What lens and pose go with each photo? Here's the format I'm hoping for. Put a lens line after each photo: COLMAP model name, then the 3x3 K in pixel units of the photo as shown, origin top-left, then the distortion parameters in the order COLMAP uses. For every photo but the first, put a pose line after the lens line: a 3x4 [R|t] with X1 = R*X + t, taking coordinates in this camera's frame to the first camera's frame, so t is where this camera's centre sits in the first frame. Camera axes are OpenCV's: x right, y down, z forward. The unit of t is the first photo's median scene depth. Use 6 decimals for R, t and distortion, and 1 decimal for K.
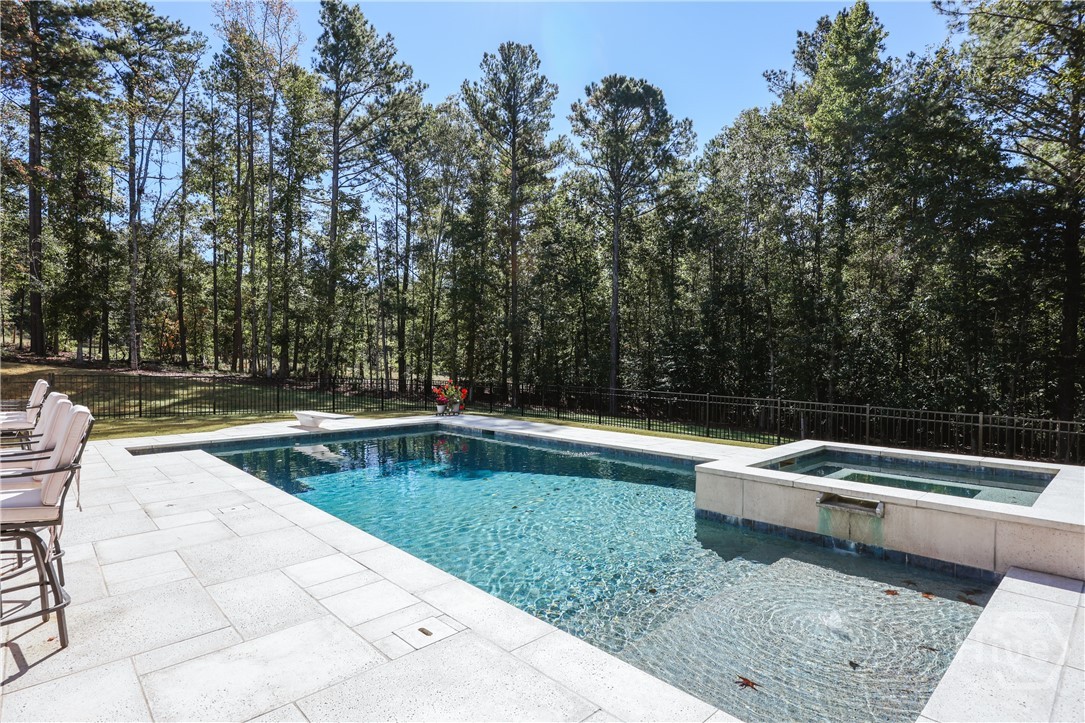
lens RADIAL K [[556.8, 0, 540.9], [0, 556.8, 362.8], [0, 0, 1]] dist [-0.001054, -0.000831]
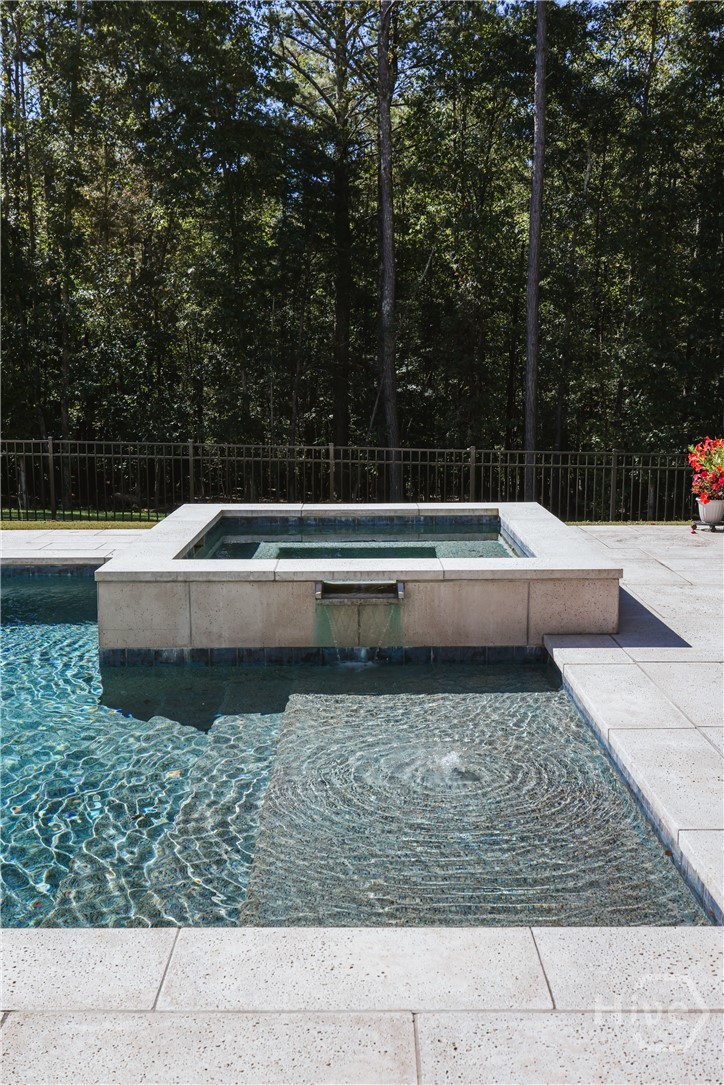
lens RADIAL K [[1016.3, 0, 361.3], [0, 1016.3, 539.7], [0, 0, 1]] dist [0.000276, 0.000000]
pose [[0.682818, -0.124677, 0.719872, -0.276257], [0.007619, 0.986493, 0.163627, -0.001316], [-0.730549, -0.106243, 0.674545, 0.192311]]
